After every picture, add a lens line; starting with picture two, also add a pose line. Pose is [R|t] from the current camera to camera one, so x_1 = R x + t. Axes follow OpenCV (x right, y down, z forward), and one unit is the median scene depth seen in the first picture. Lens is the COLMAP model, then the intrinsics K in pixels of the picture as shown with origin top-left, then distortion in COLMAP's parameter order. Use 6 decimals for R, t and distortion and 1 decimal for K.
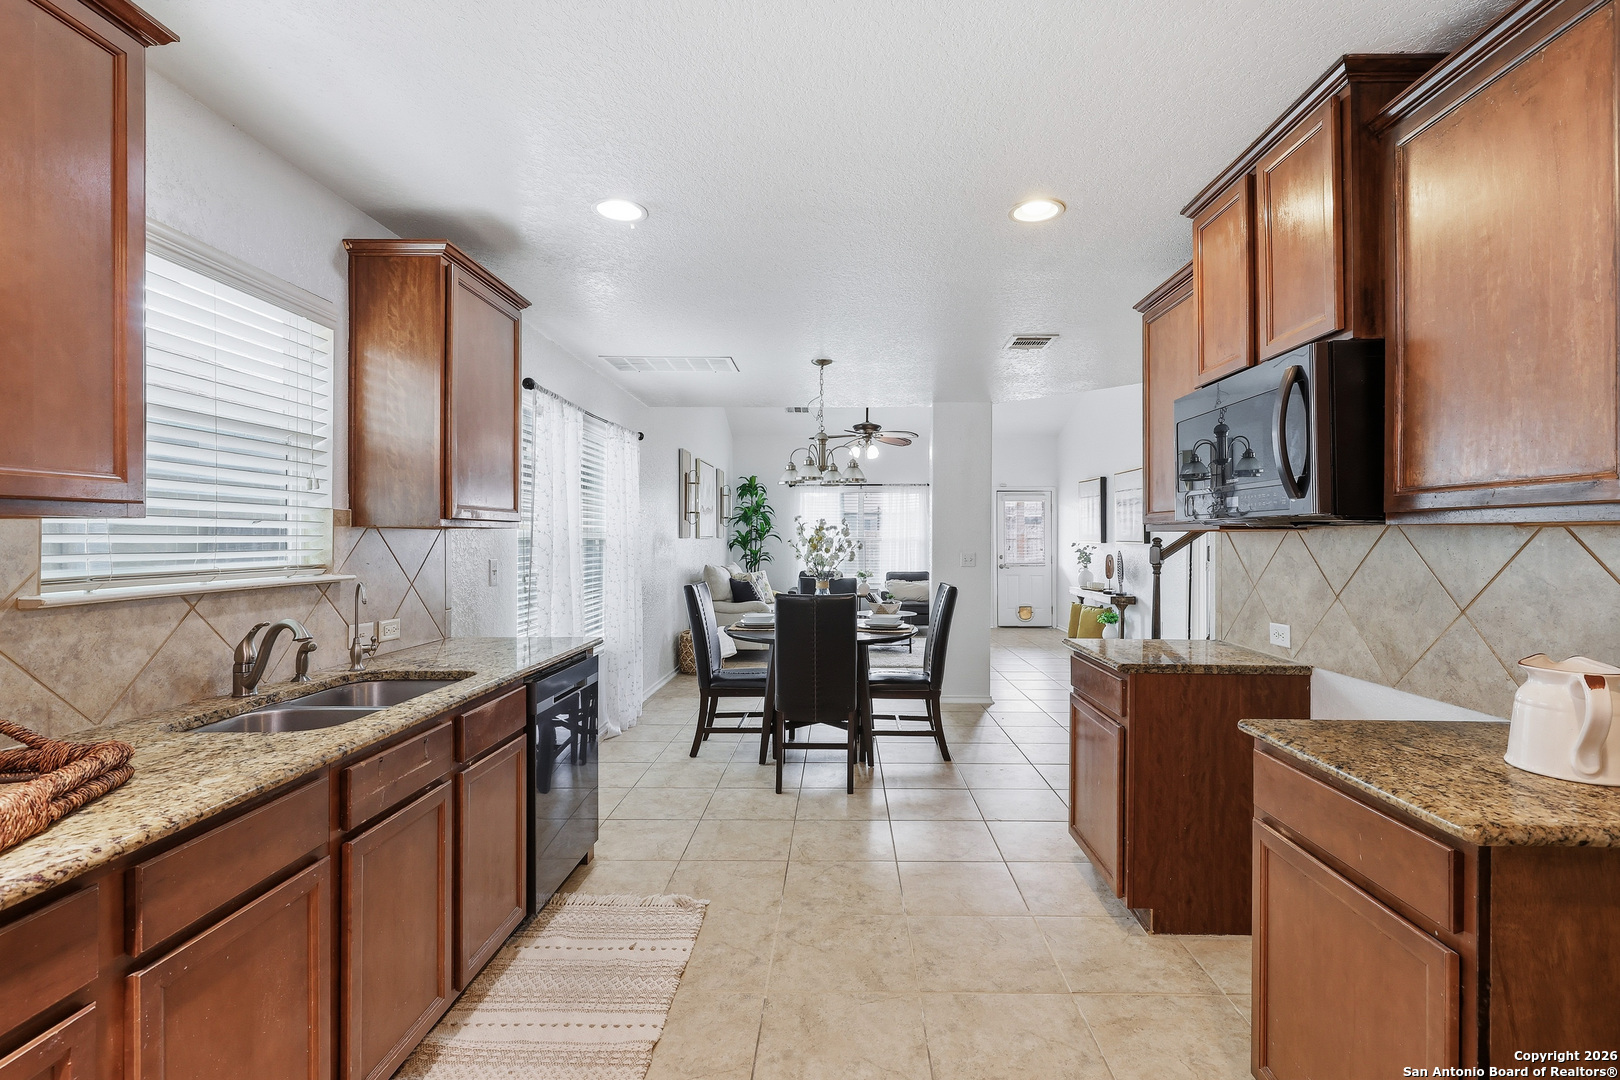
lens RADIAL K [[749.4, 0, 824.7], [0, 749.4, 538.4], [0, 0, 1]] dist [0.005609, 0.001236]
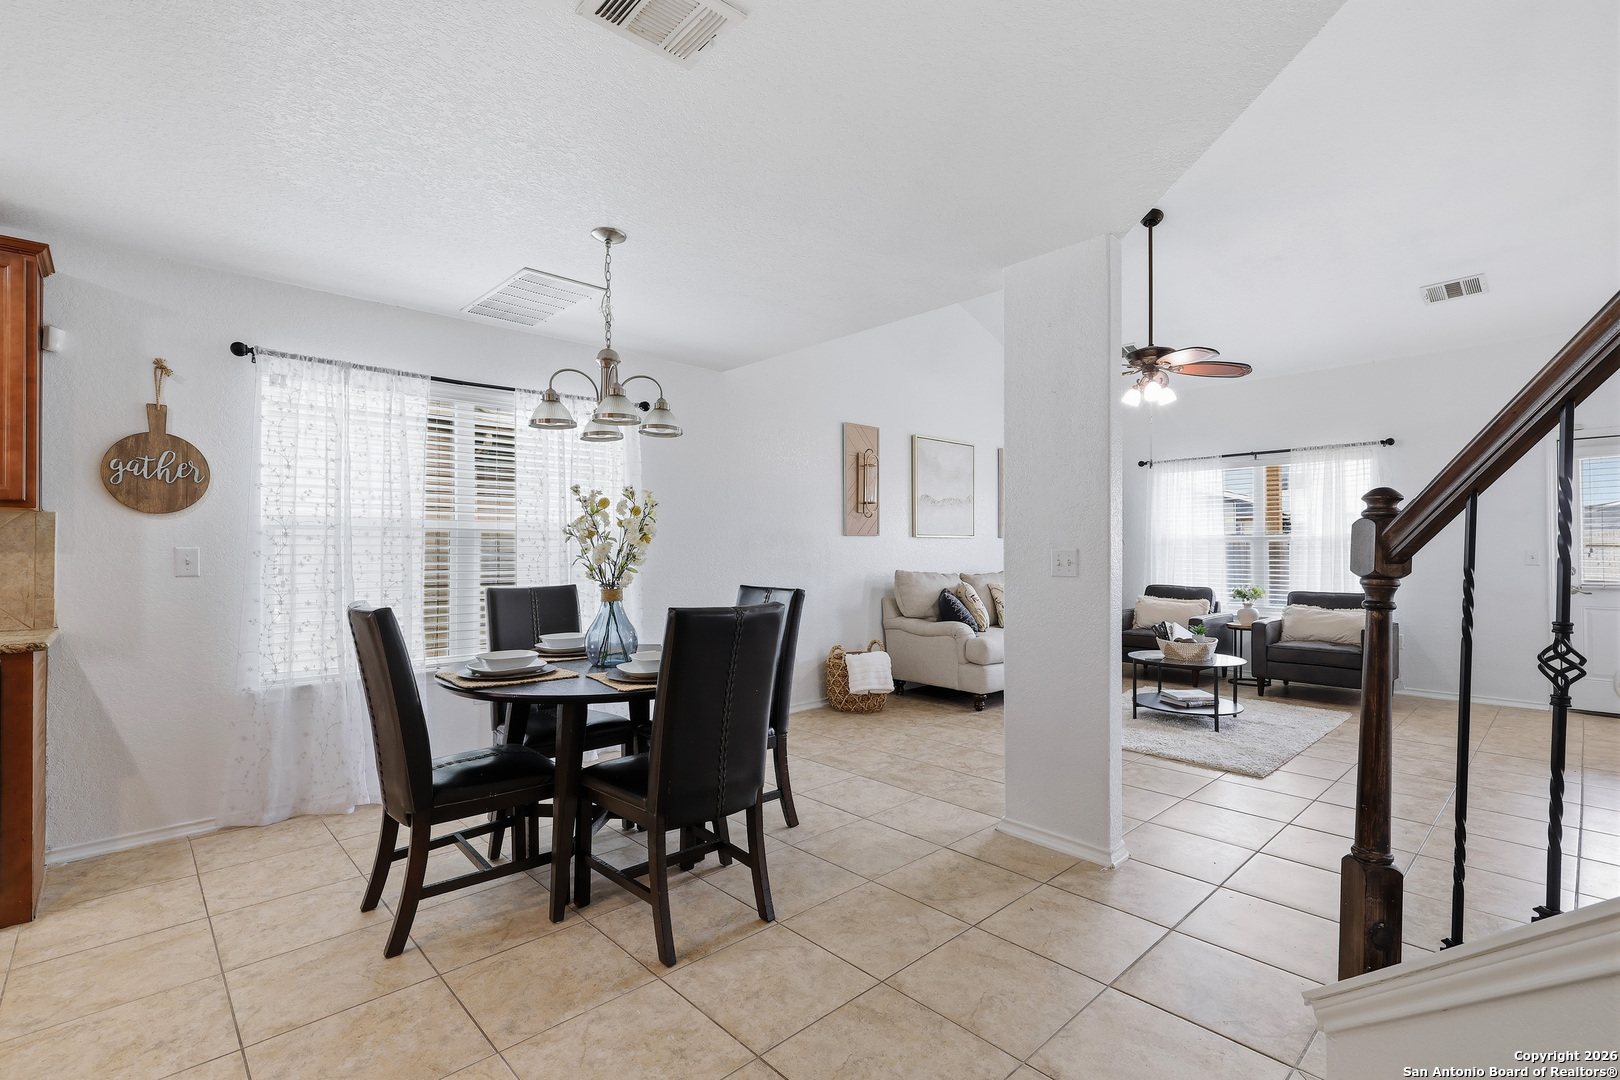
lens RADIAL K [[749.4, 0, 813.9], [0, 749.4, 535.9], [0, 0, 1]] dist [0.005609, 0.001236]
pose [[0.702402, -0.003782, -0.711770, 1.095311], [-0.003334, 0.999957, -0.008604, 0.029960], [0.711773, 0.008417, 0.702360, 1.337046]]
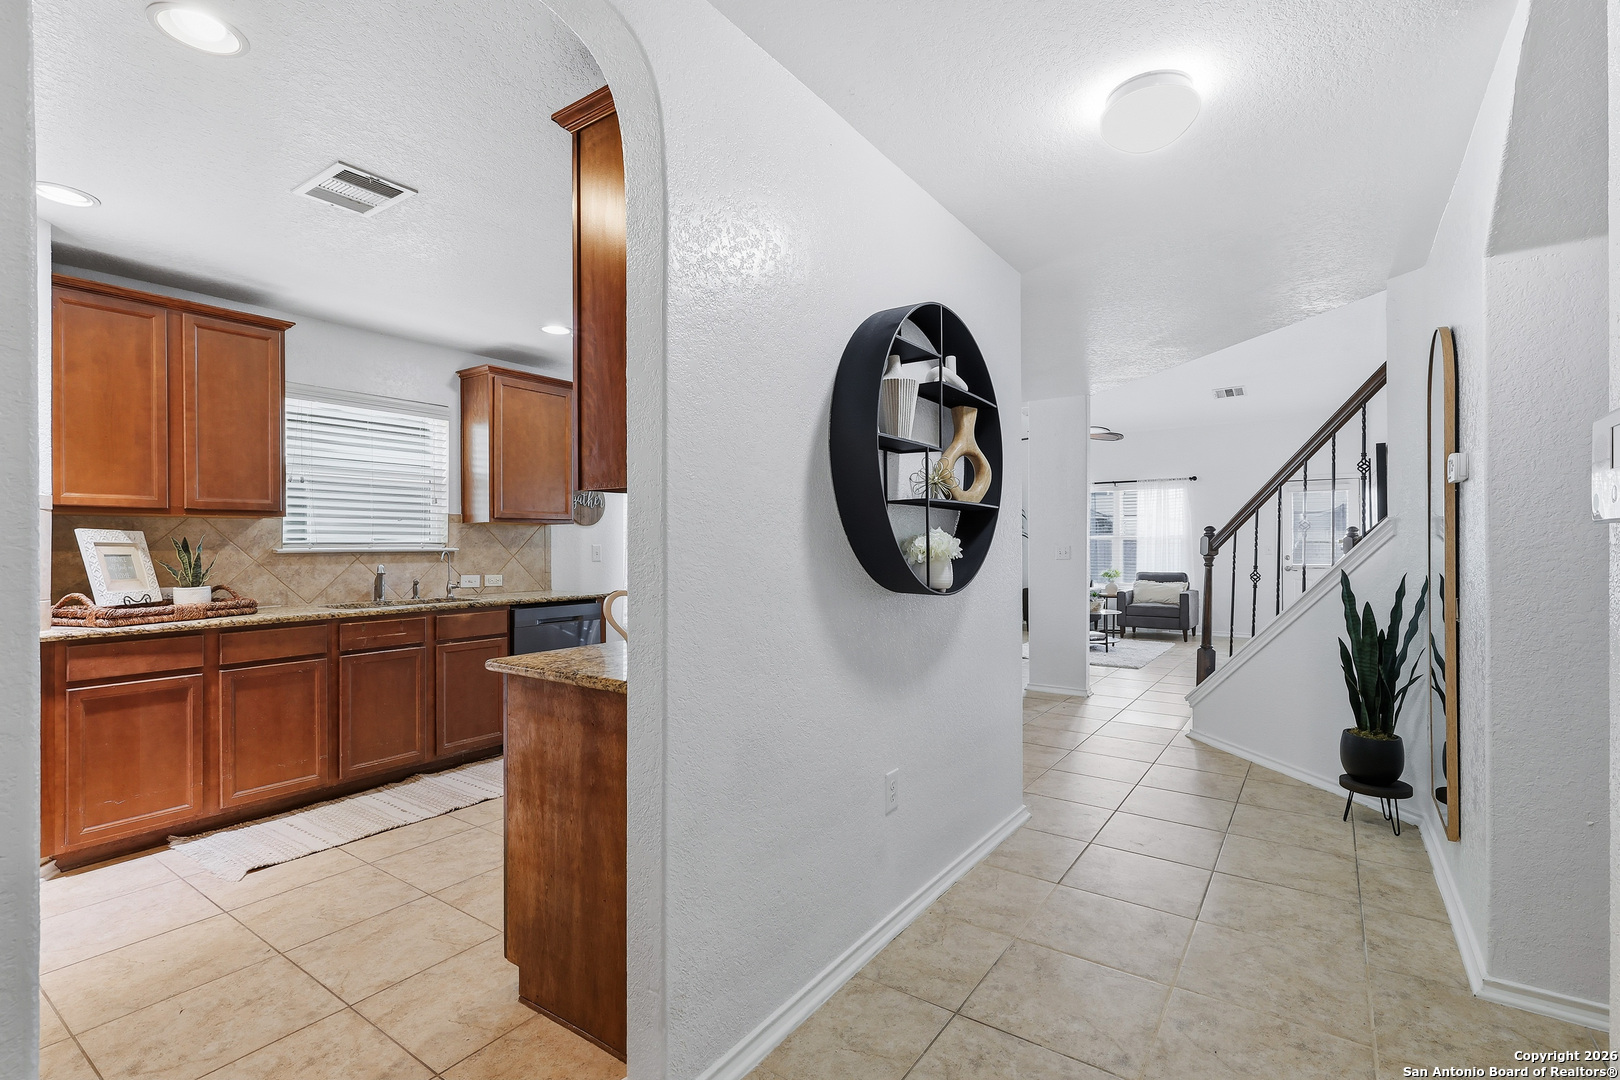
lens RADIAL K [[749.4, 0, 821.6], [0, 749.4, 540.6], [0, 0, 1]] dist [0.005609, 0.001236]
pose [[0.835772, 0.006657, -0.549037, 1.208281], [-0.005778, 0.999978, 0.003328, 0.017357], [0.549047, 0.000391, 0.835792, -0.083983]]
